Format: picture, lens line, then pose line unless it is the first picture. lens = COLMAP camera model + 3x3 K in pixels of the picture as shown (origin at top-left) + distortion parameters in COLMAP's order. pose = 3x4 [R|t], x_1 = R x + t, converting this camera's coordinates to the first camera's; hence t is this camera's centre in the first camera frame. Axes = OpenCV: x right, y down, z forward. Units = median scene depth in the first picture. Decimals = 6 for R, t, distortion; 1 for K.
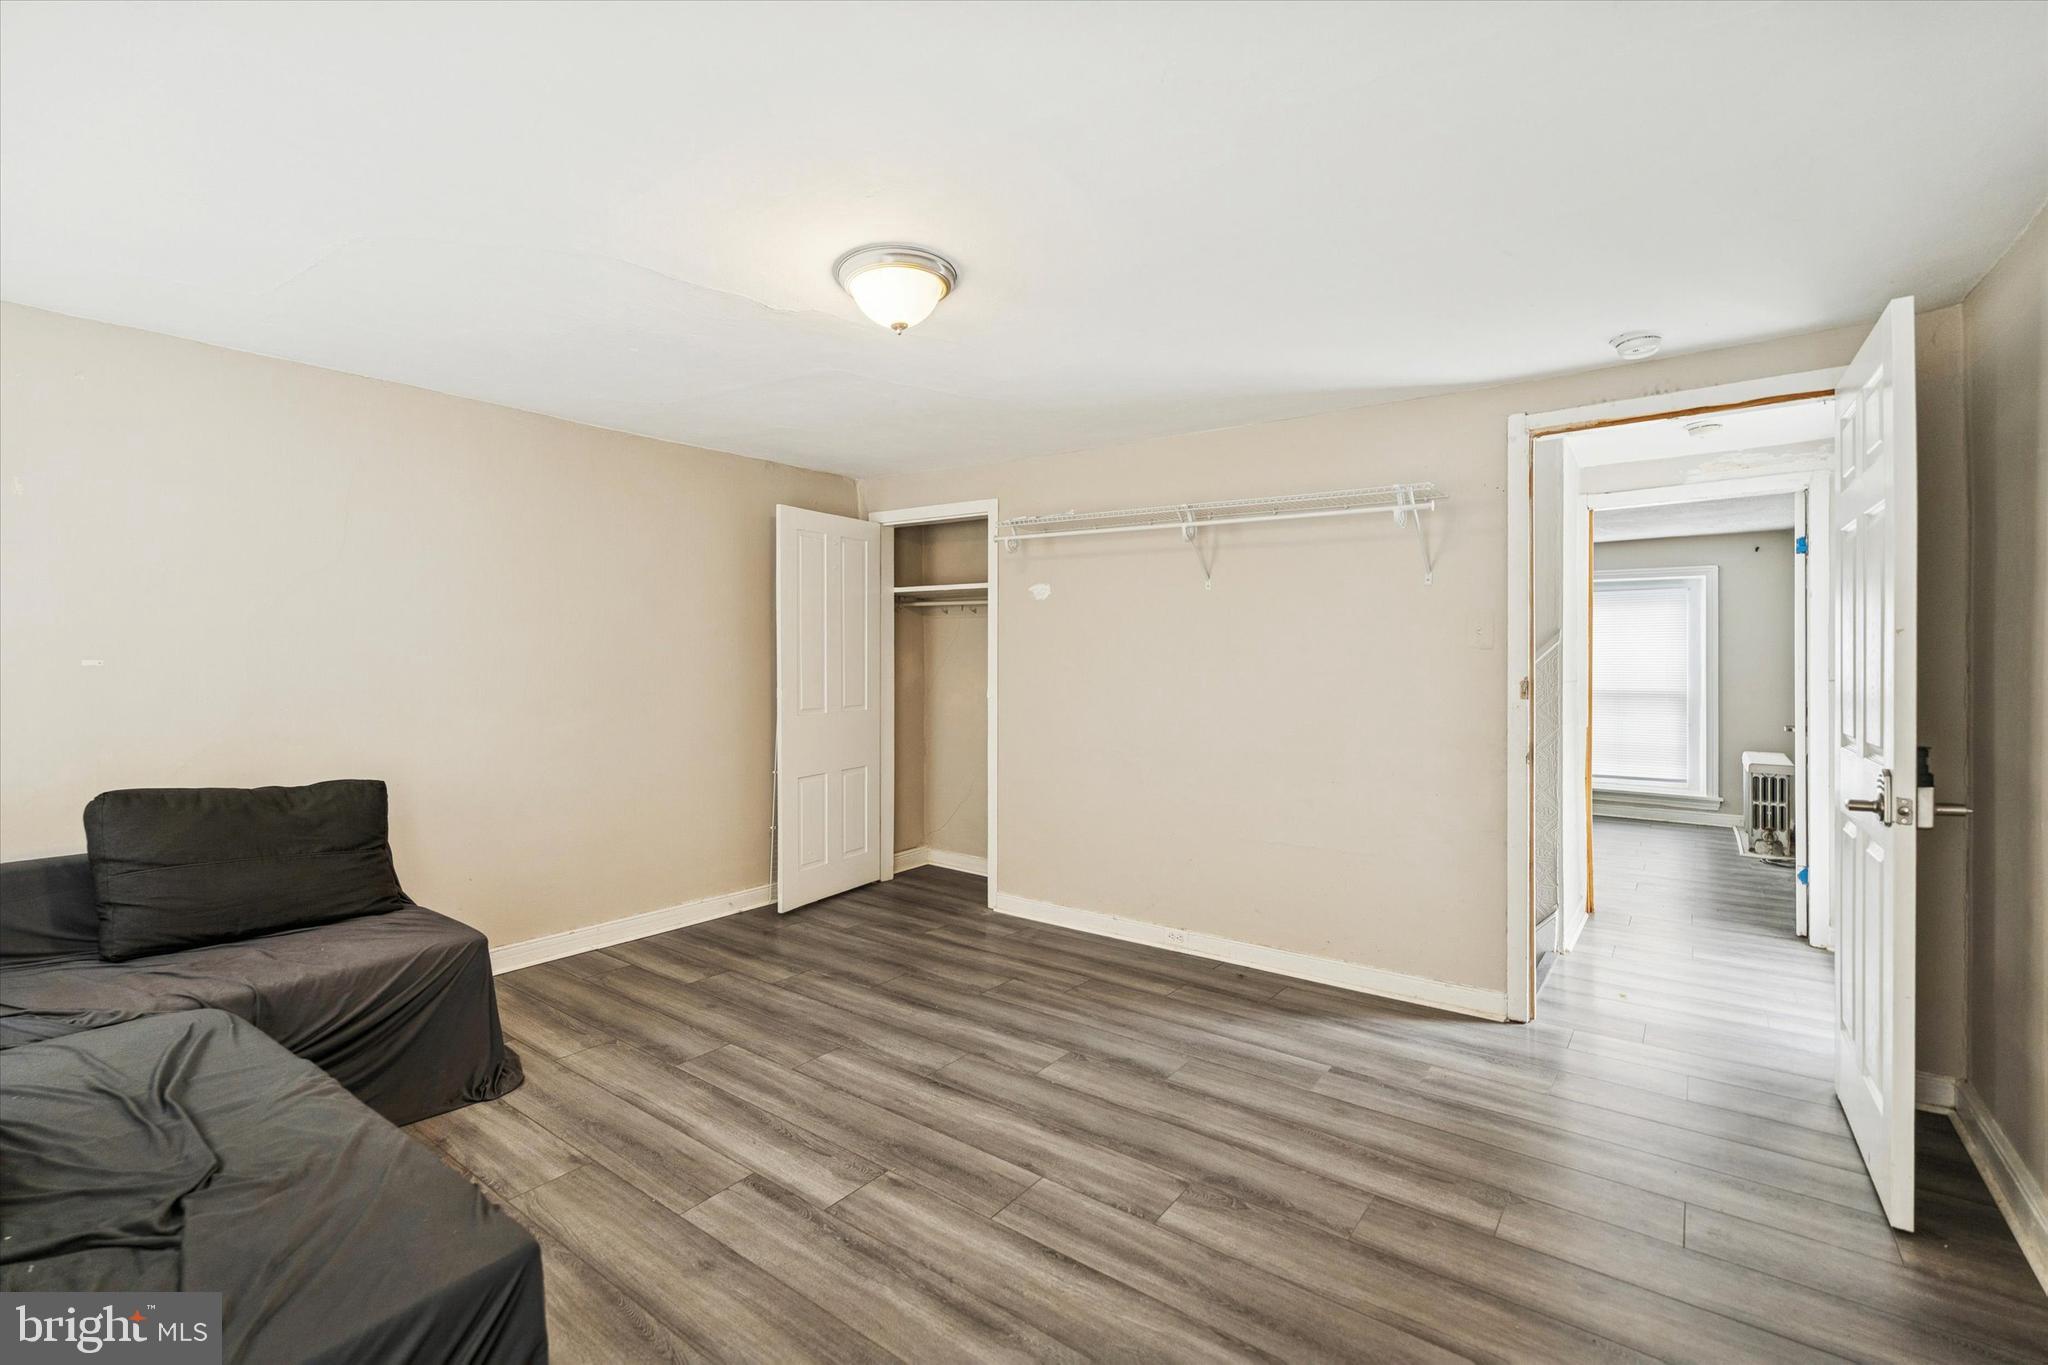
lens RADIAL K [[921.7, 0, 991.7], [0, 921.7, 666.4], [0, 0, 1]] dist [0.004991, -0.001215]
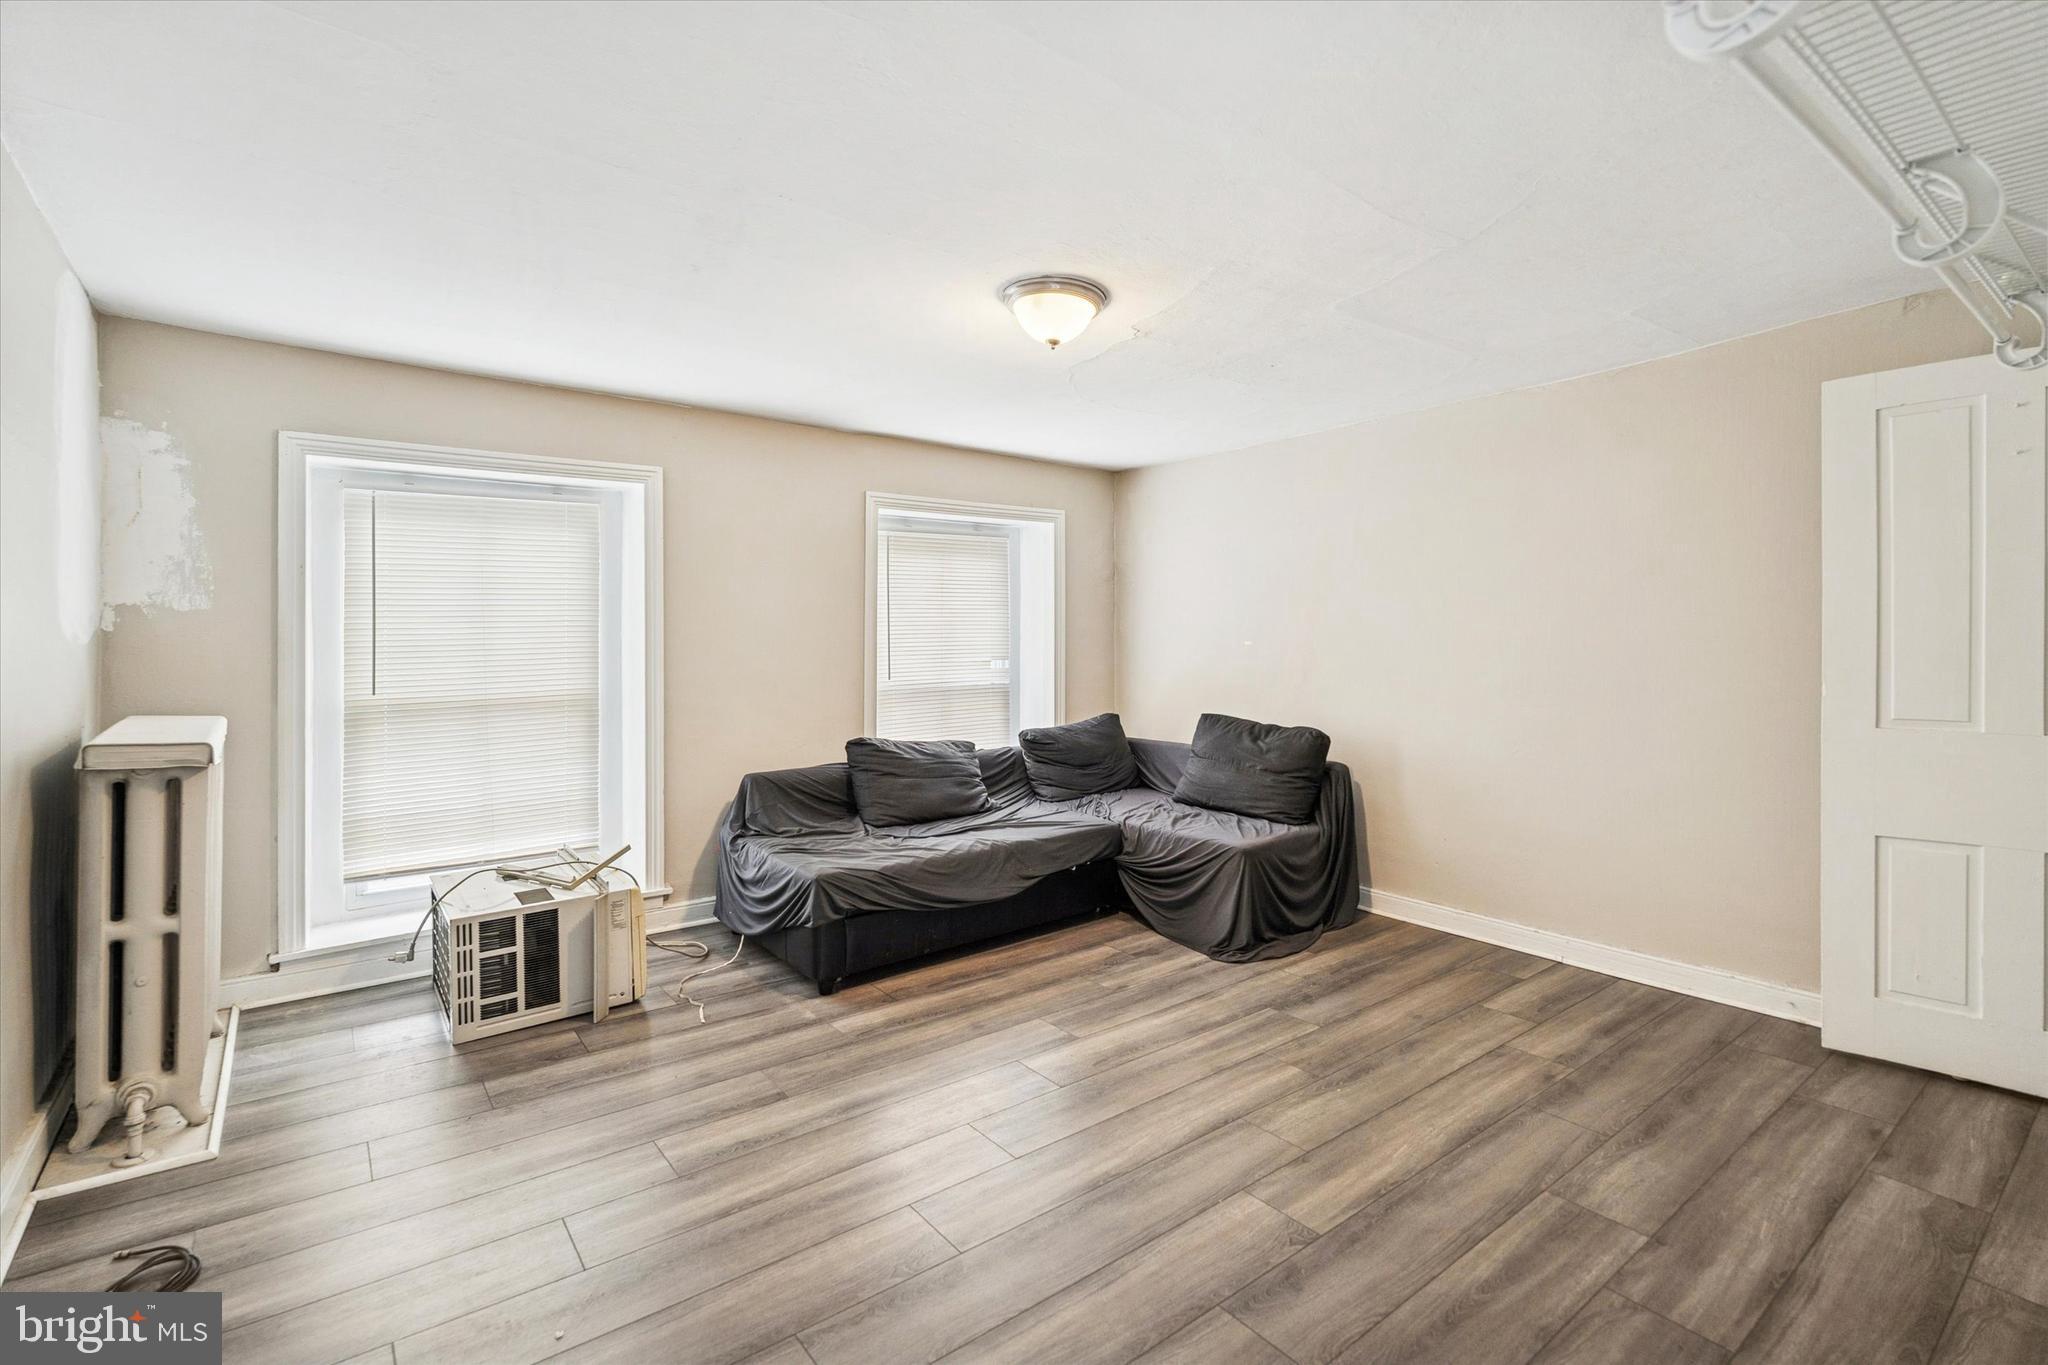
lens RADIAL K [[921.7, 0, 1003.1], [0, 921.7, 633.3], [0, 0, 1]] dist [0.004991, -0.001215]
pose [[-0.275829, -0.016253, -0.961069, 0.707466], [-0.006332, 0.999866, -0.015092, 0.005732], [0.961186, 0.001923, -0.275895, 0.876476]]
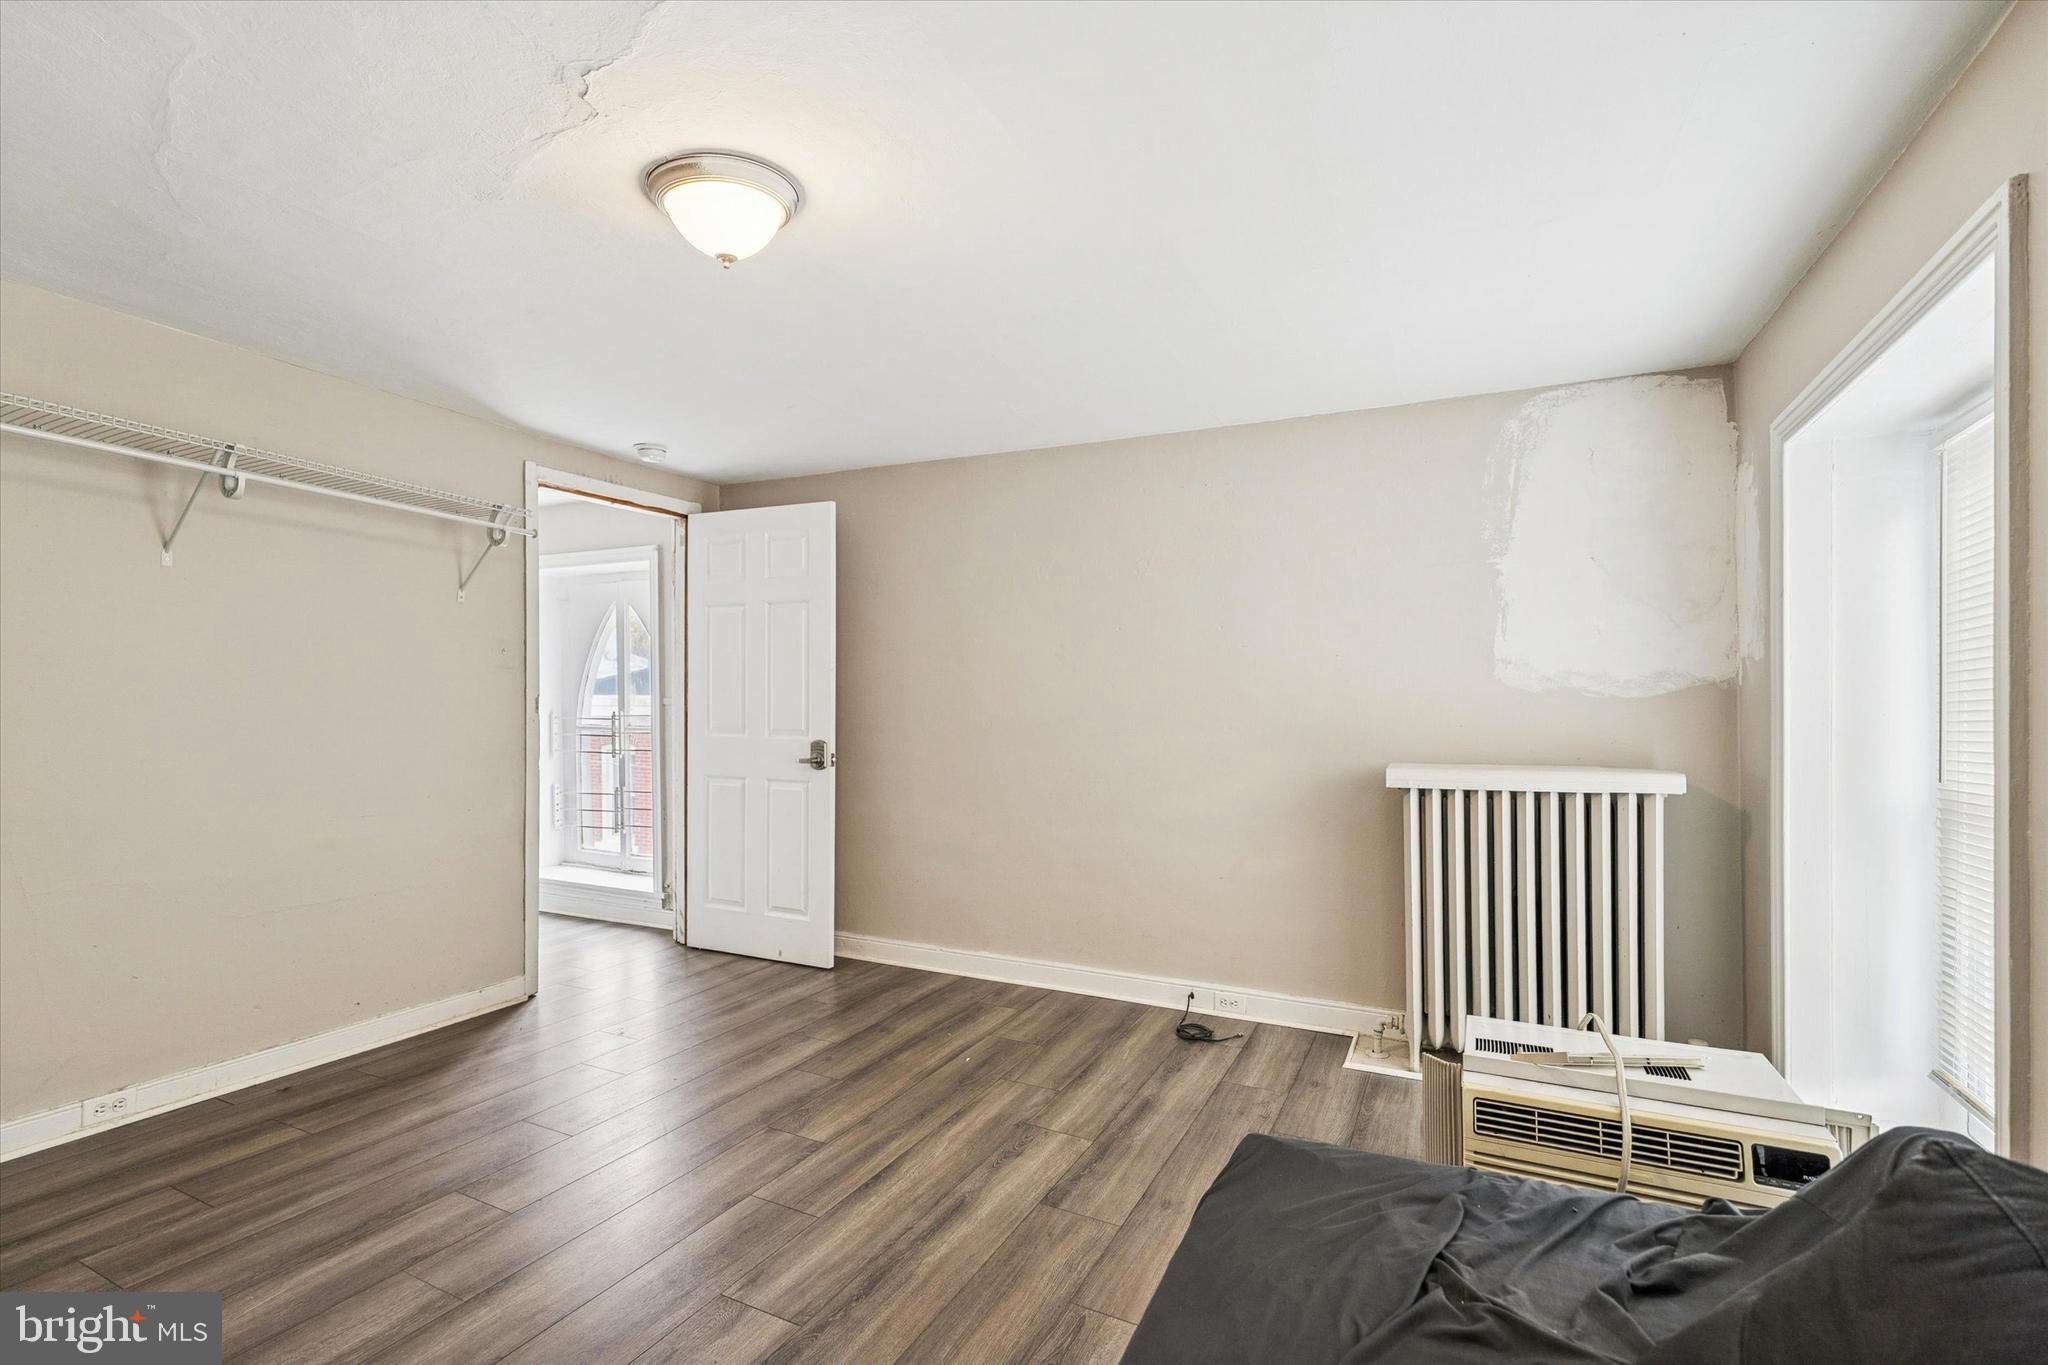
lens RADIAL K [[921.7, 0, 1035.6], [0, 921.7, 684.1], [0, 0, 1]] dist [0.004991, -0.001215]
pose [[-0.215354, 0.014407, 0.976430, -0.690872], [-0.008464, 0.999826, -0.016619, 0.011381], [-0.976499, -0.011844, -0.215194, 0.641465]]
